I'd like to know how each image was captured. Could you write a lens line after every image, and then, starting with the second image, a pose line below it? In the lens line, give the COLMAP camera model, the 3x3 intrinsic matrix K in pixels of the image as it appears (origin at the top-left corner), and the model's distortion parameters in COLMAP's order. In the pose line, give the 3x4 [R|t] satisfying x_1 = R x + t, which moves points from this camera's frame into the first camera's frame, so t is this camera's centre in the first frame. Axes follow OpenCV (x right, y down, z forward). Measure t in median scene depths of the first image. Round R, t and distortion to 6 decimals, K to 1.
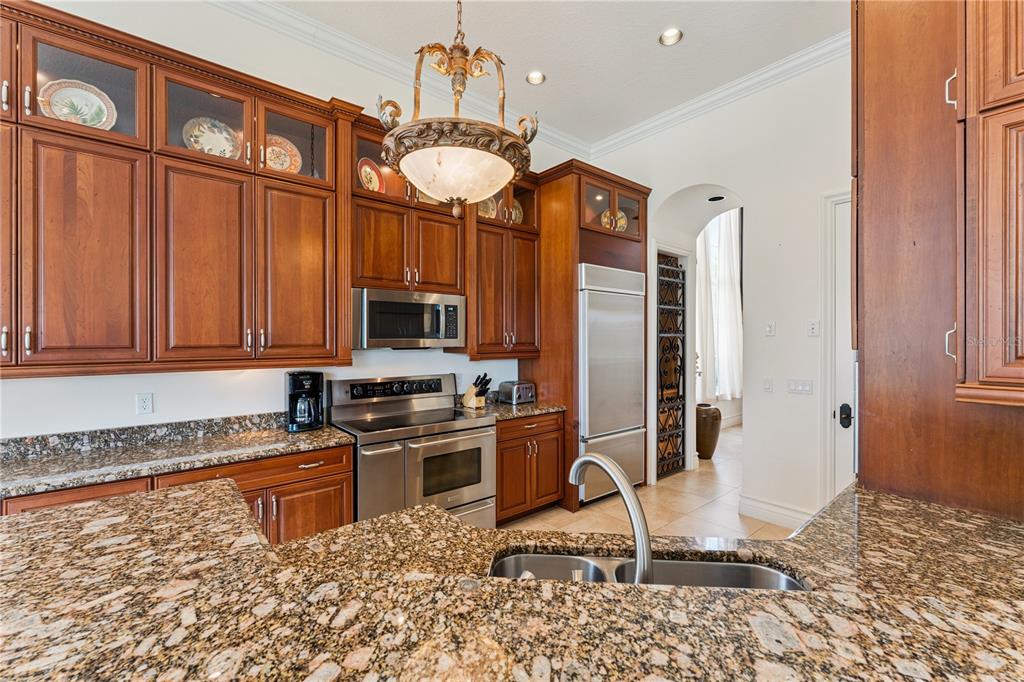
lens RADIAL K [[429.2, 0, 512.0], [0, 429.2, 341.0], [0, 0, 1]] dist [-0.002343, -0.000614]
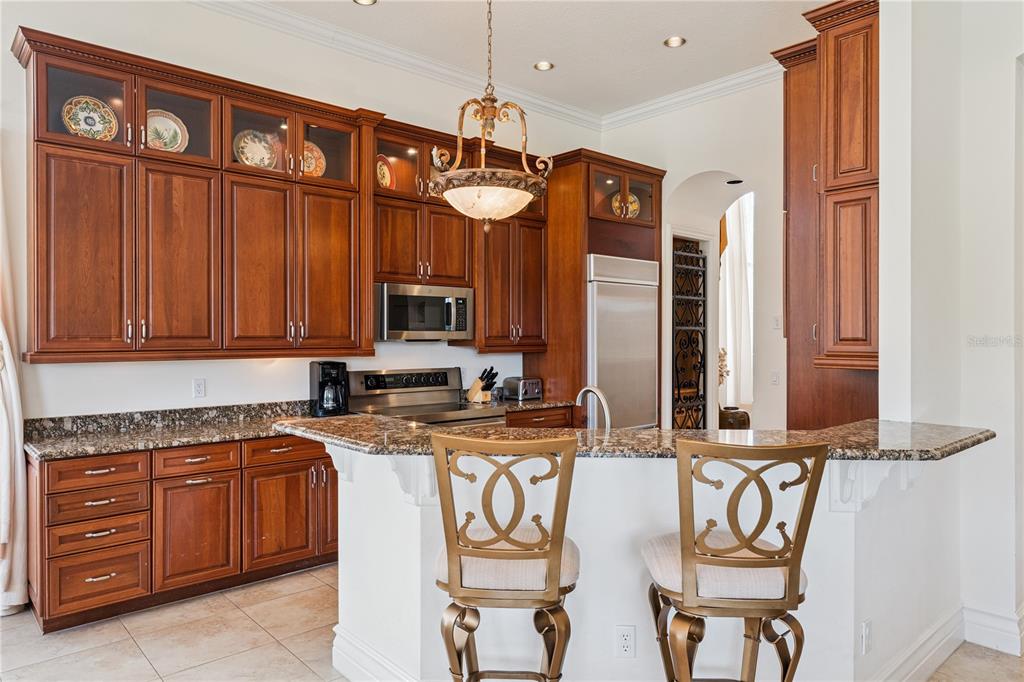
lens RADIAL K [[671.6, 0, 517.9], [0, 671.6, 339.1], [0, 0, 1]] dist [-0.004225, -0.001333]
pose [[0.999126, 0.000395, 0.041788, -0.081735], [-0.000419, 1.000000, 0.000577, 0.013659], [-0.041788, -0.000594, 0.999126, -0.643114]]
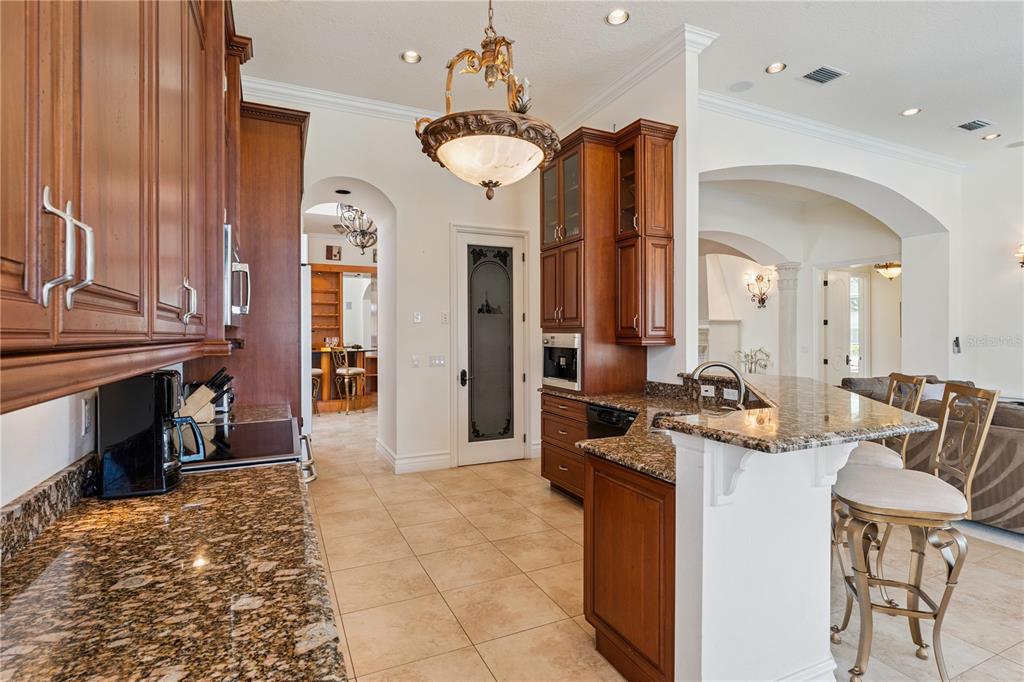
lens RADIAL K [[498.8, 0, 513.8], [0, 498.8, 334.5], [0, 0, 1]] dist [-0.001079, -0.000097]
pose [[0.253589, 0.000346, 0.967312, -0.878948], [0.007263, 0.999971, -0.002261, 0.032985], [-0.967285, 0.007599, 0.253579, 0.425437]]
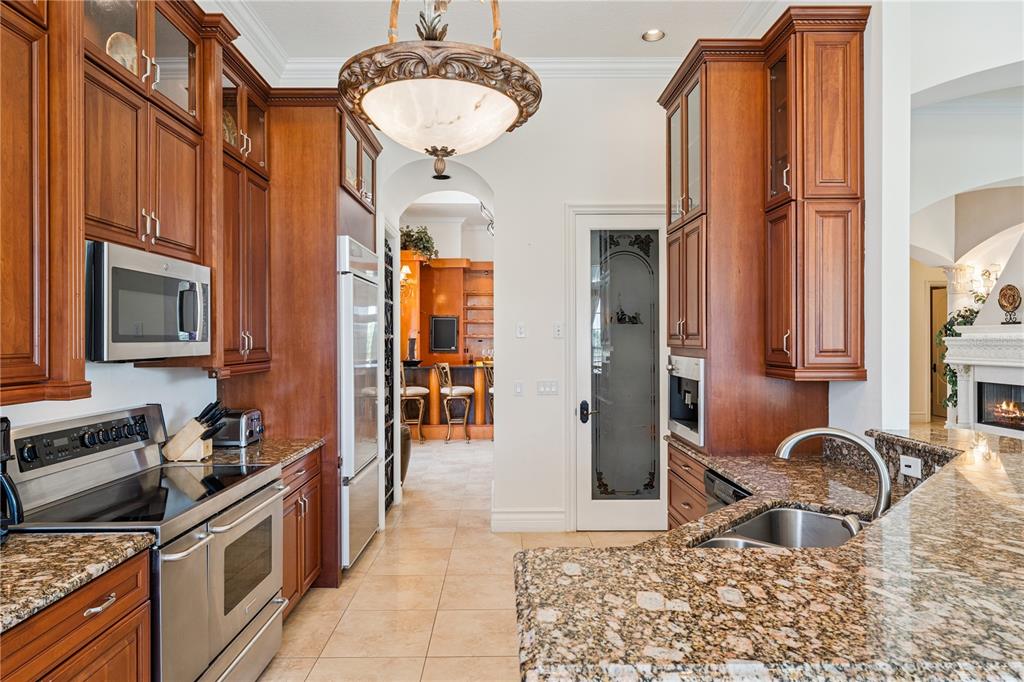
lens RADIAL K [[620.5, 0, 512.0], [0, 620.5, 341.0], [0, 0, 1]] dist [0.000617, -0.001541]
pose [[0.631087, -0.002131, 0.775709, -0.583838], [0.005913, 0.999980, -0.002064, -0.001926], [-0.775690, 0.005889, 0.631087, 0.163276]]
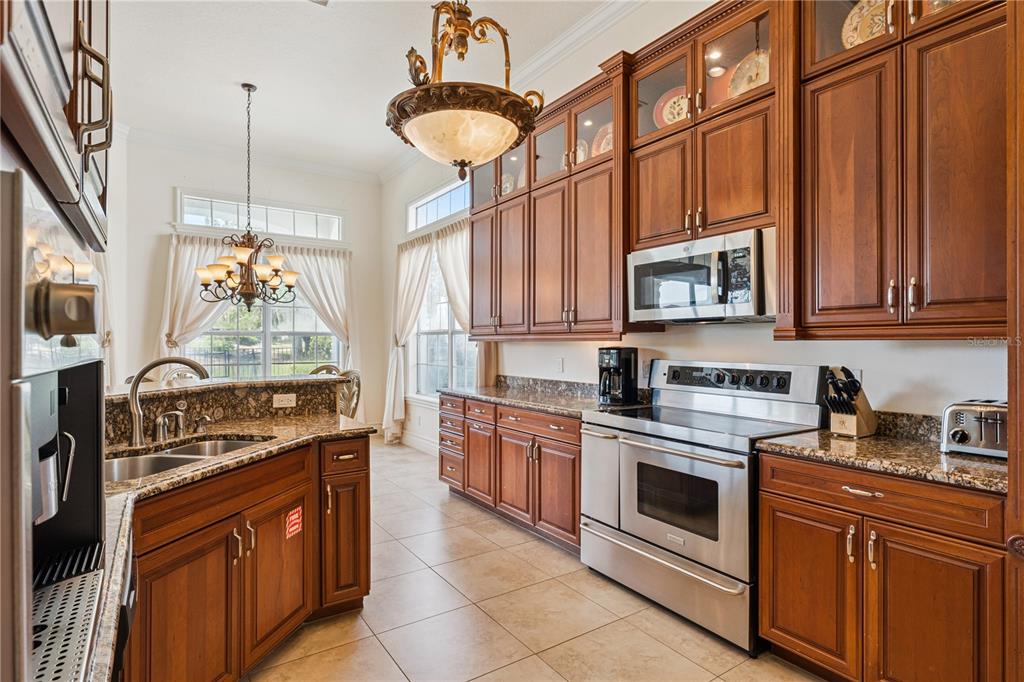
lens RADIAL K [[520.7, 0, 512.0], [0, 520.7, 341.0], [0, 0, 1]] dist [0.004656, 0.000404]
pose [[-0.100704, -0.003296, -0.994911, 0.709854], [-0.005378, 0.999982, -0.002769, 0.059361], [0.994902, 0.005072, -0.100720, 0.833296]]
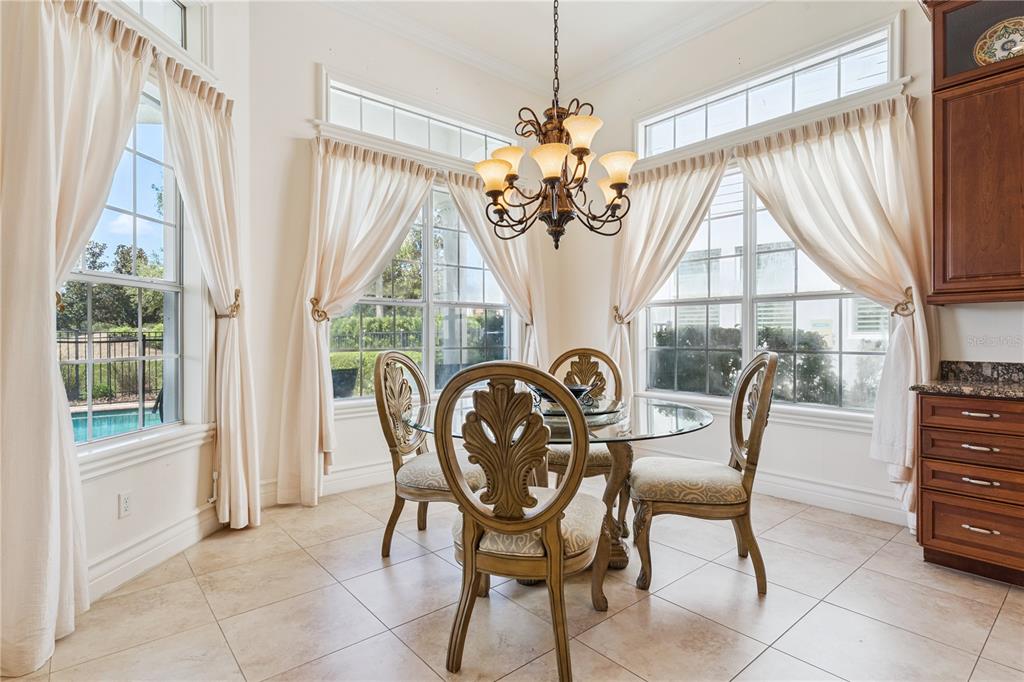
lens RADIAL K [[513.1, 0, 512.0], [0, 513.1, 341.0], [0, 0, 1]] dist [-0.003235, -0.000549]
pose [[0.001823, 0.008730, -0.999960, 0.062220], [-0.005943, 0.999944, 0.008719, 0.119630], [0.999981, 0.005927, 0.001875, -0.218542]]
